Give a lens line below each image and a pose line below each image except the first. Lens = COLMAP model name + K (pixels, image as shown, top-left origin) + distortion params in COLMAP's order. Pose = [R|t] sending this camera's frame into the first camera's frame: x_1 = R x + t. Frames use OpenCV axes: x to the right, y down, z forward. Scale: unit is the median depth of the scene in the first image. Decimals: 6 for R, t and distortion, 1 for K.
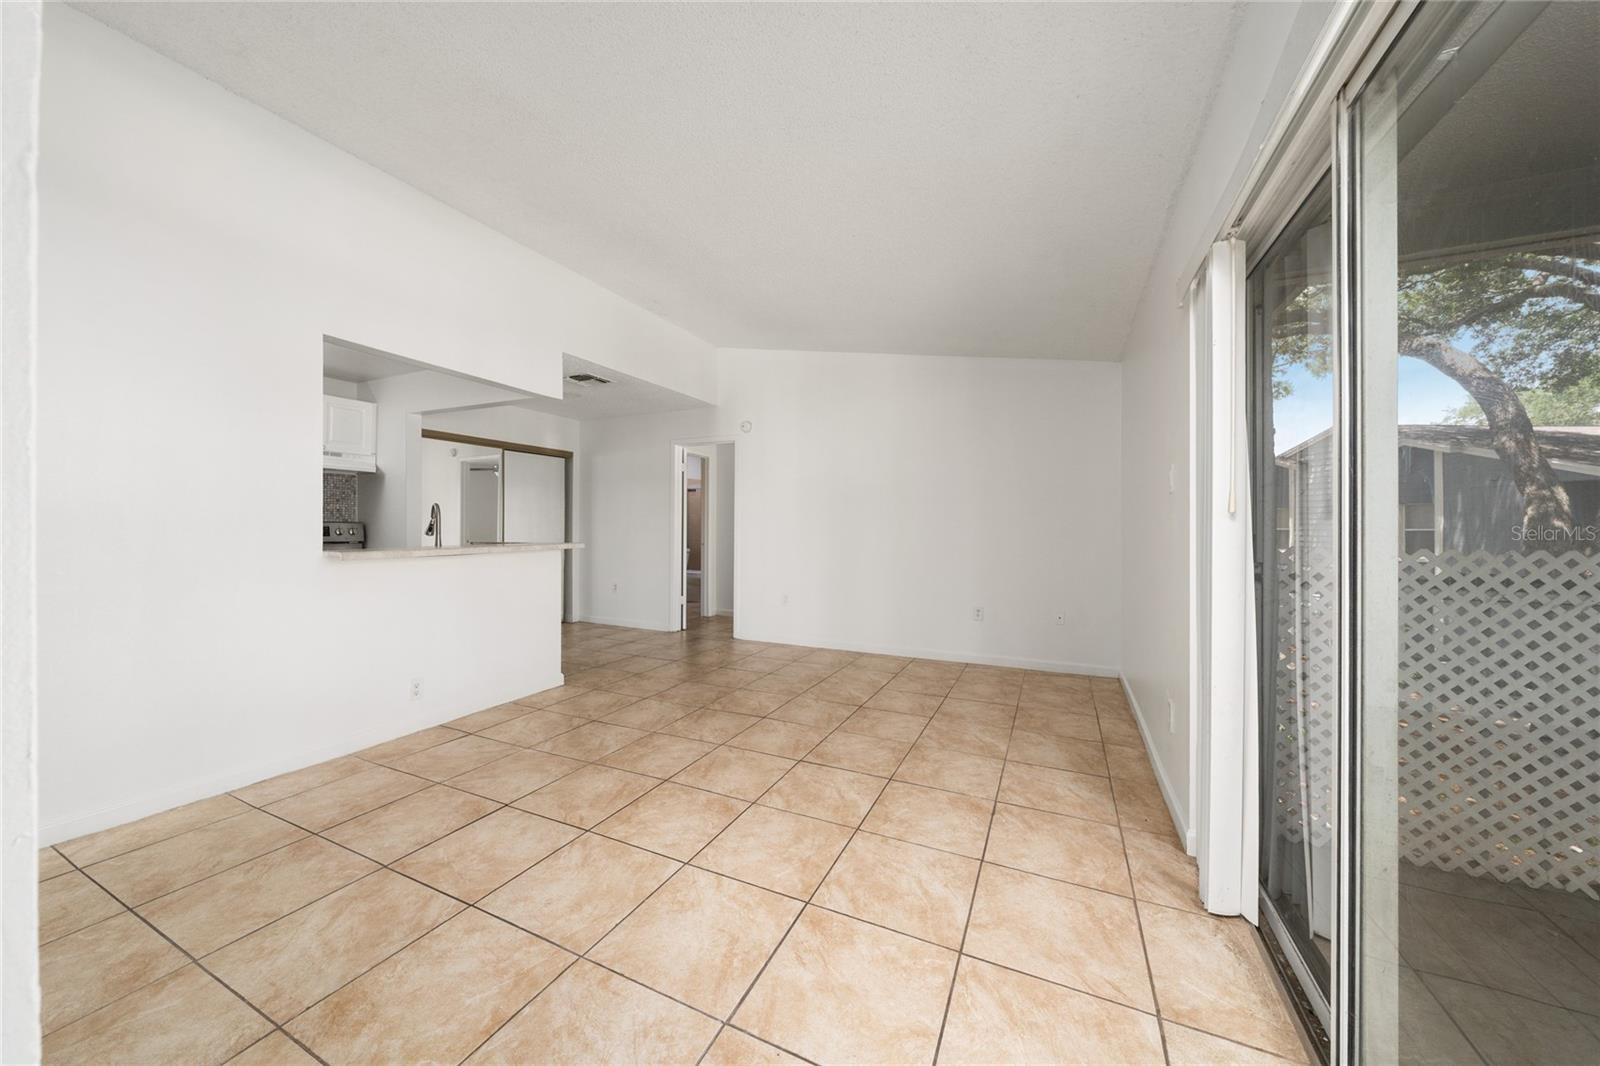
lens RADIAL K [[551.9, 0, 800.0], [0, 551.9, 533.0], [0, 0, 1]] dist [-0.001020, -0.000049]
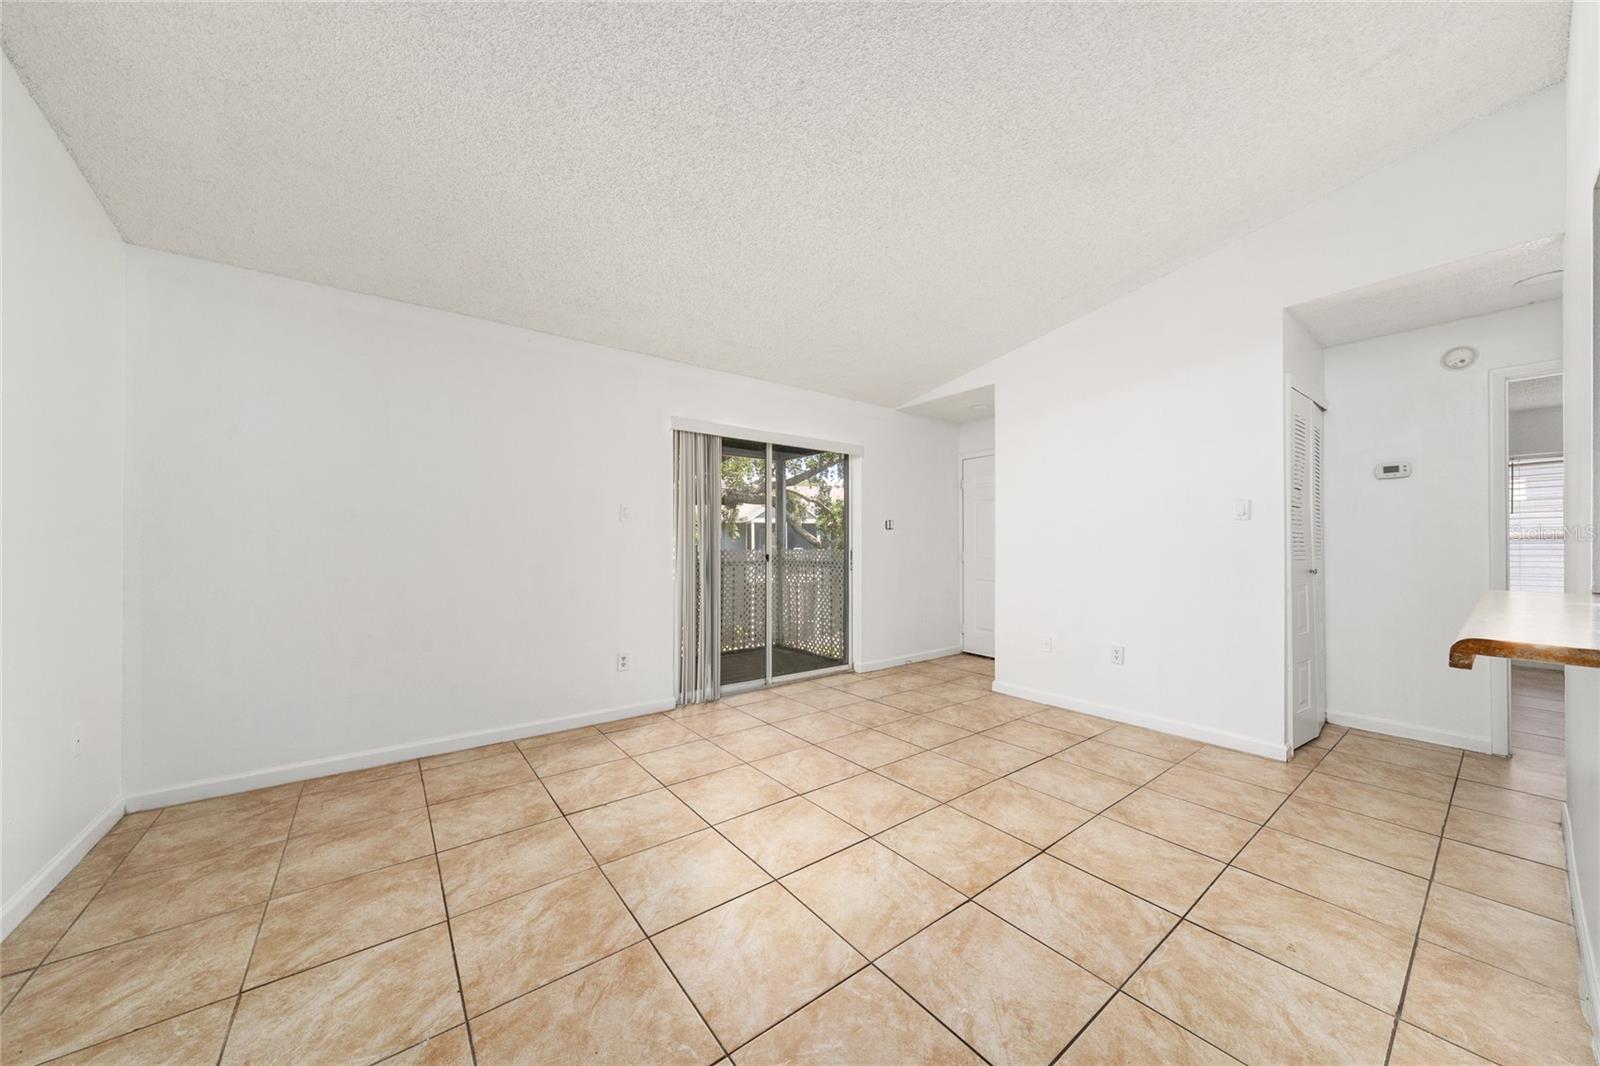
lens RADIAL K [[551.9, 0, 800.0], [0, 551.9, 533.0], [0, 0, 1]] dist [-0.001020, -0.000049]
pose [[-0.892361, 0.003891, 0.451306, -0.411960], [-0.000591, 0.999952, -0.009789, -0.019848], [-0.451323, -0.009002, -0.892315, 1.789967]]
